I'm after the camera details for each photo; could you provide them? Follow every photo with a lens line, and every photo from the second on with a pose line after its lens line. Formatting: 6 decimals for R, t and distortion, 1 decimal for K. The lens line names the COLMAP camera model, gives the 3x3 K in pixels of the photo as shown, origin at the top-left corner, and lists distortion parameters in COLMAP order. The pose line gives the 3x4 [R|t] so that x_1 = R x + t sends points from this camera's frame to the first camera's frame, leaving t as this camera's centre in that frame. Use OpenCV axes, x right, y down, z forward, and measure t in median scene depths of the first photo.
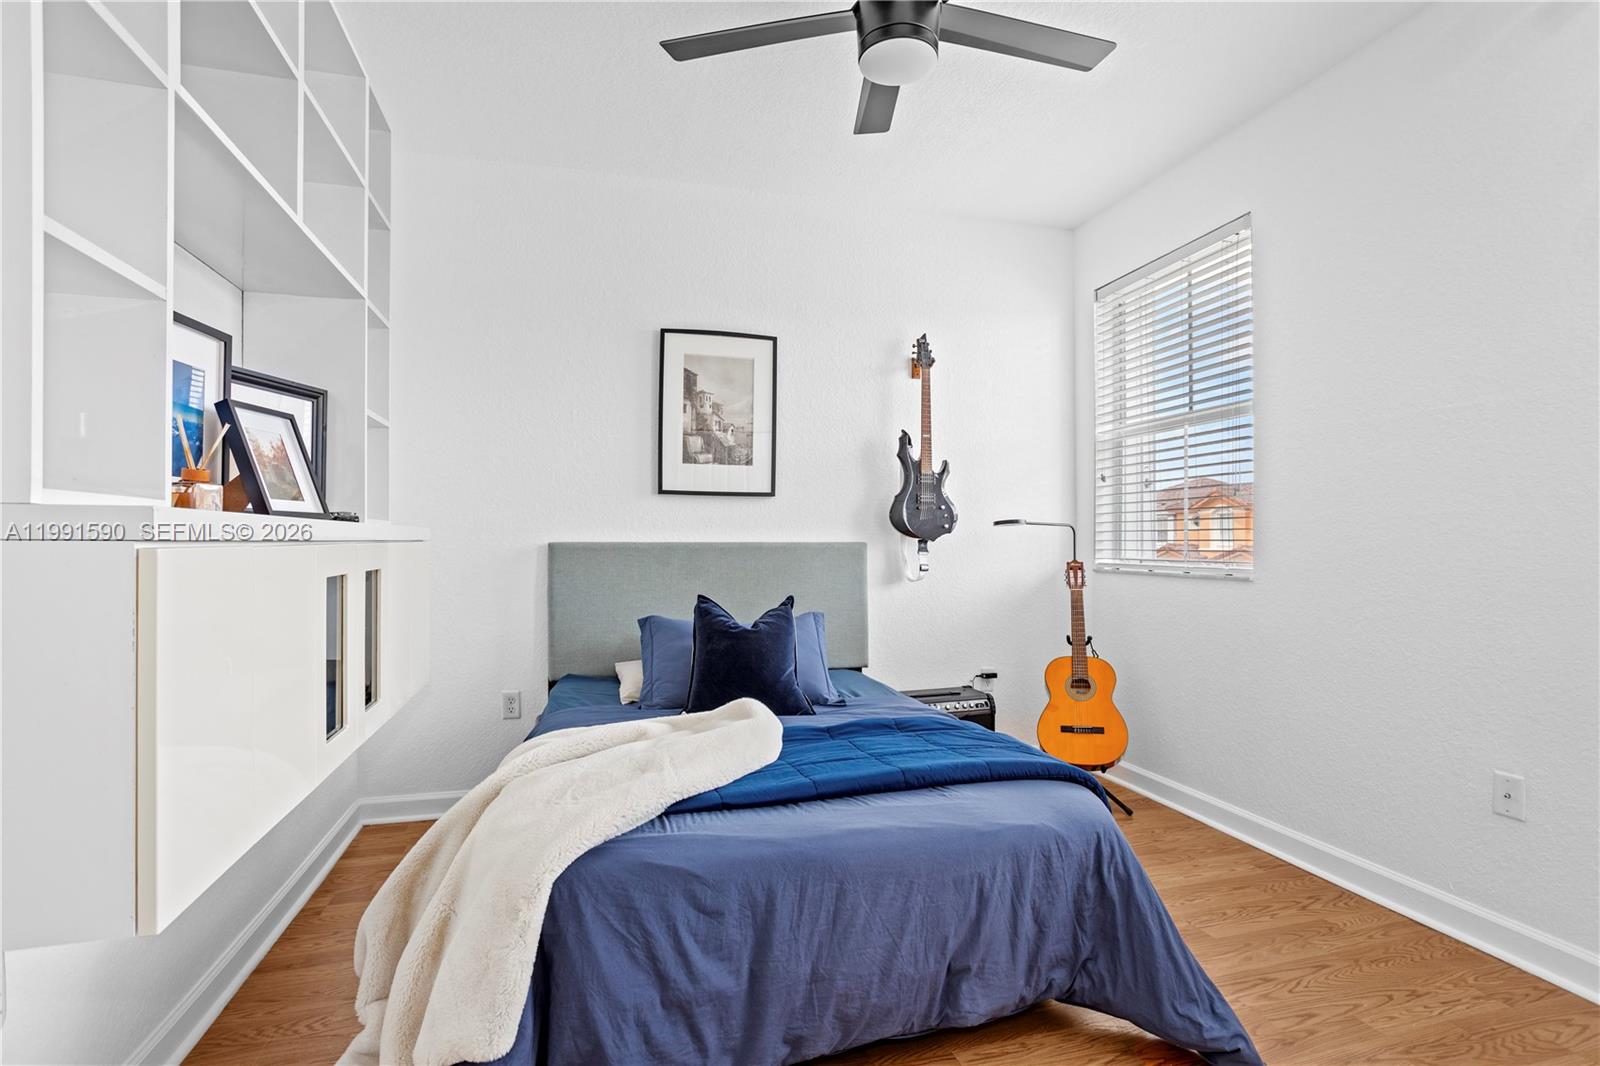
lens RADIAL K [[791.2, 0, 800.0], [0, 791.2, 541.6], [0, 0, 1]] dist [-0.056486, 0.033805]
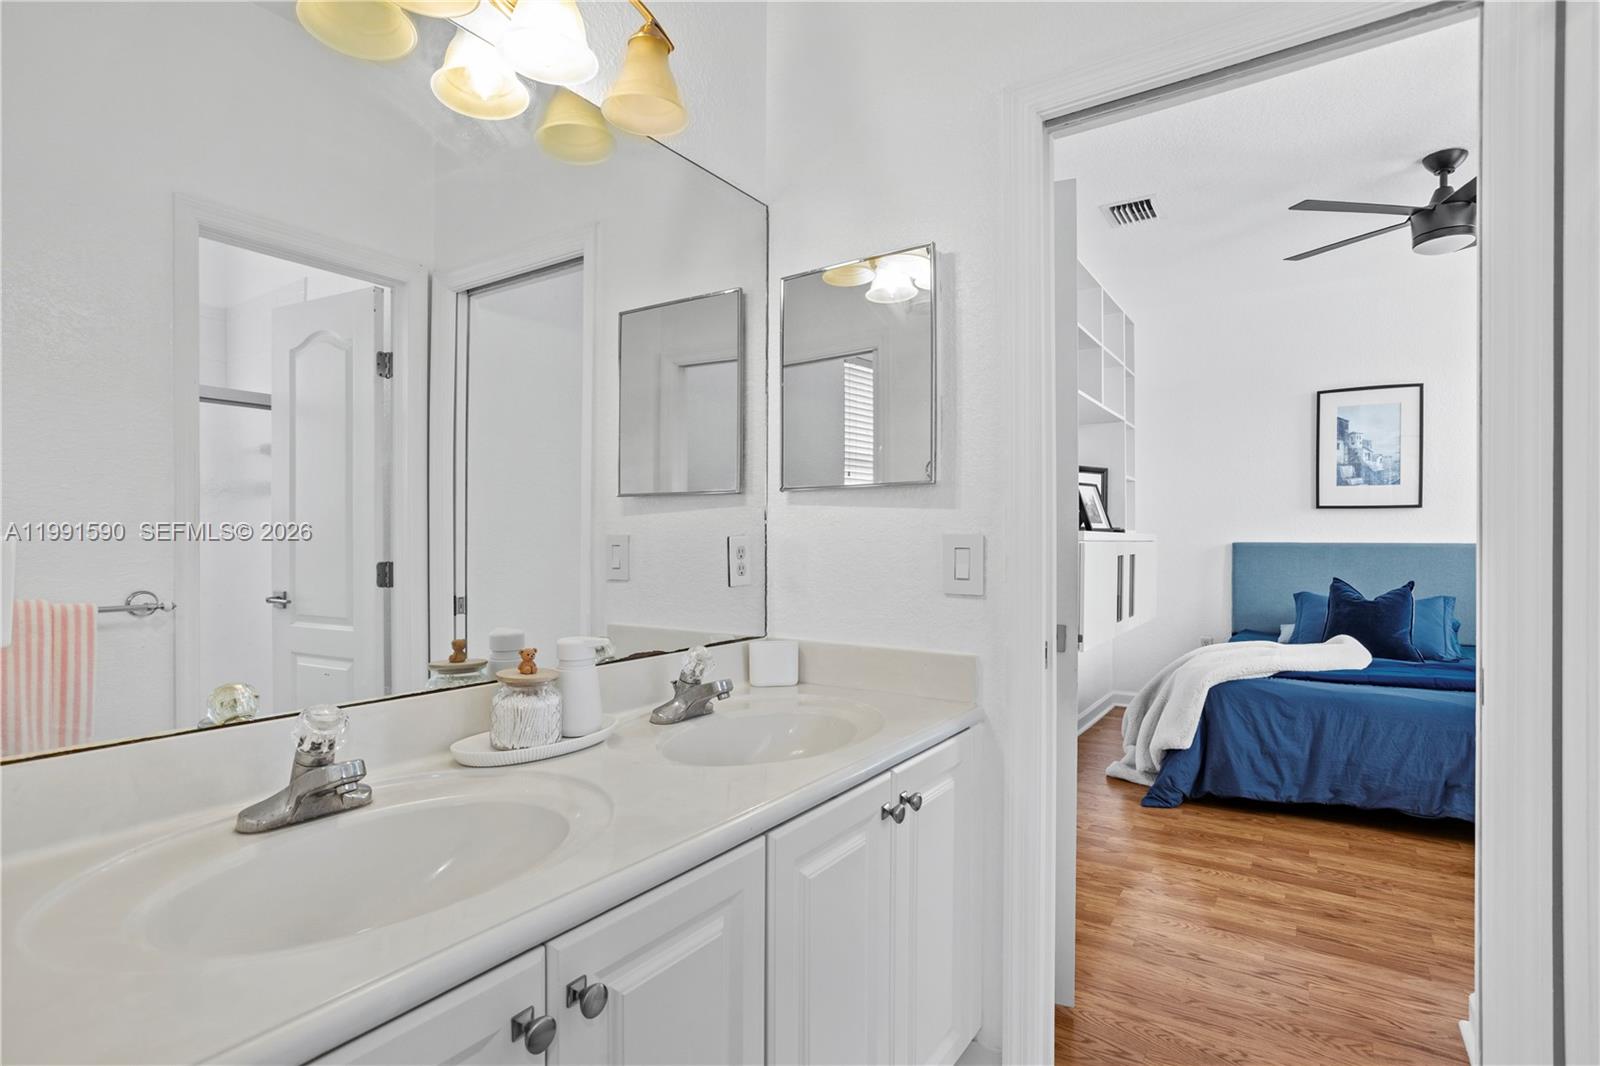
lens RADIAL K [[791.2, 0, 800.0], [0, 791.2, 541.6], [0, 0, 1]] dist [-0.056486, 0.033805]
pose [[0.652404, 0.001502, -0.757870, 0.434998], [-0.003281, 0.999994, -0.000843, 0.004252], [0.757864, 0.003037, 0.652405, -0.972220]]
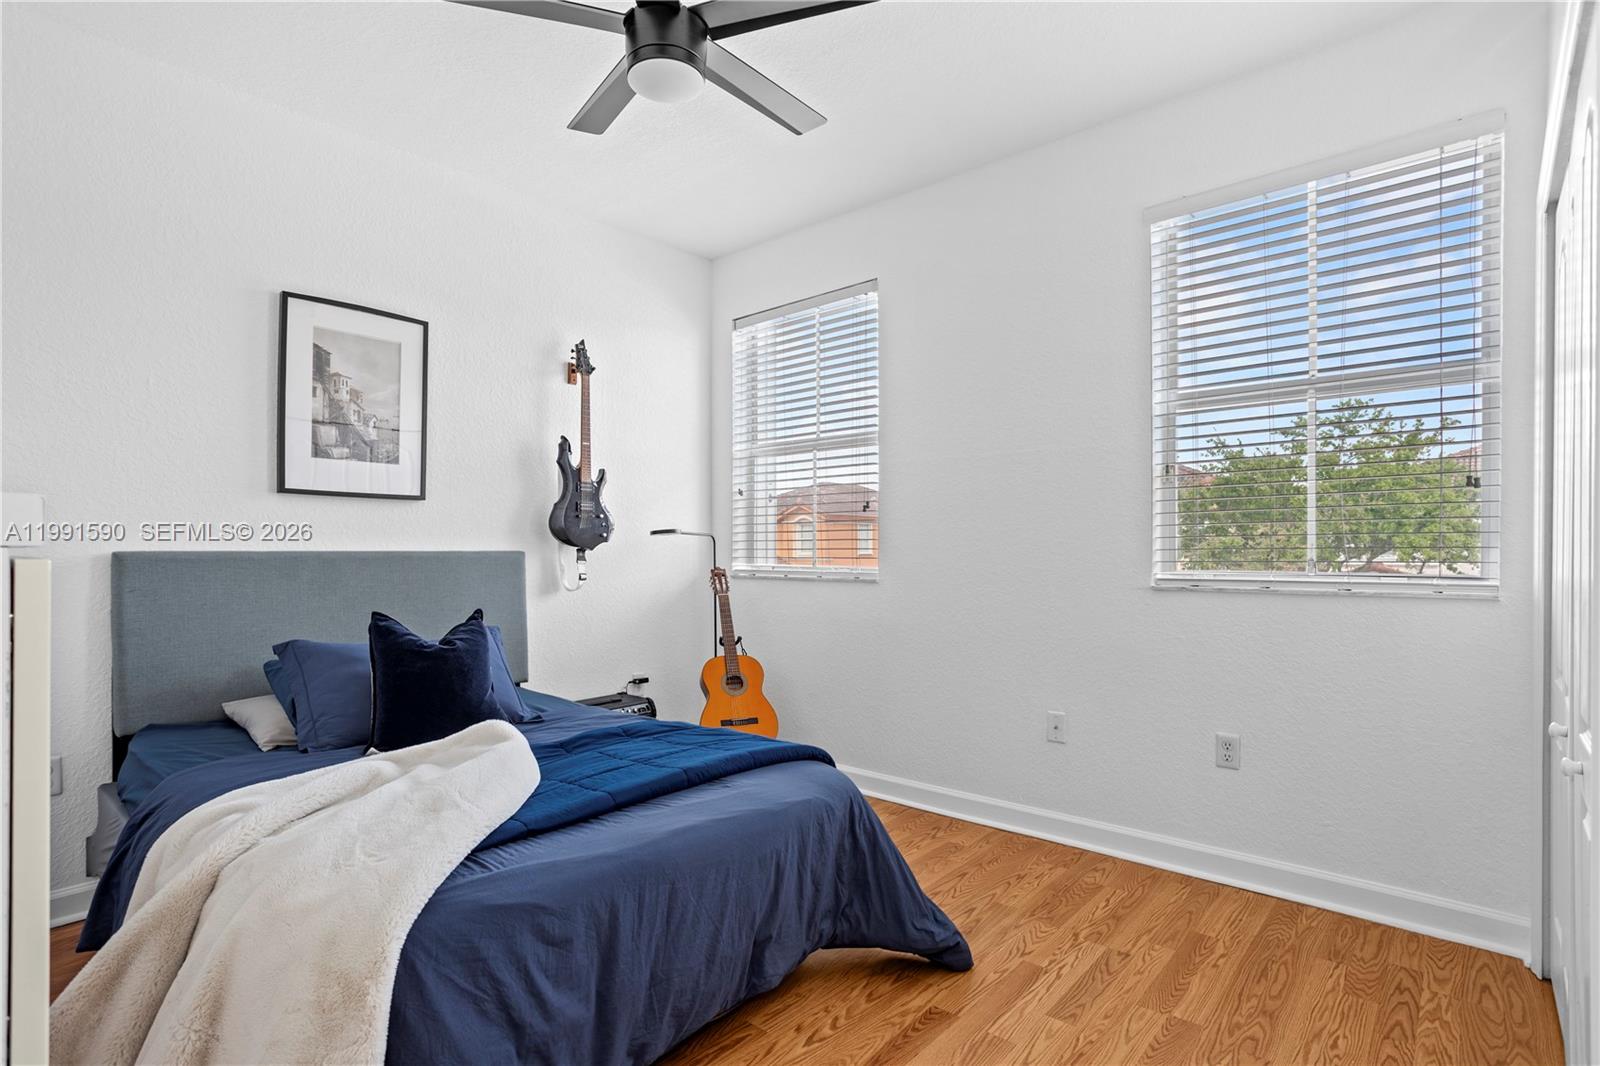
lens RADIAL K [[795.3, 0, 800.1], [0, 795.3, 556.4], [0, 0, 1]] dist [-0.059170, 0.033970]
pose [[0.836897, -0.004745, 0.547340, -0.272467], [0.001253, 0.999976, 0.006753, 0.001920], [-0.547359, -0.004966, 0.836883, 0.038349]]
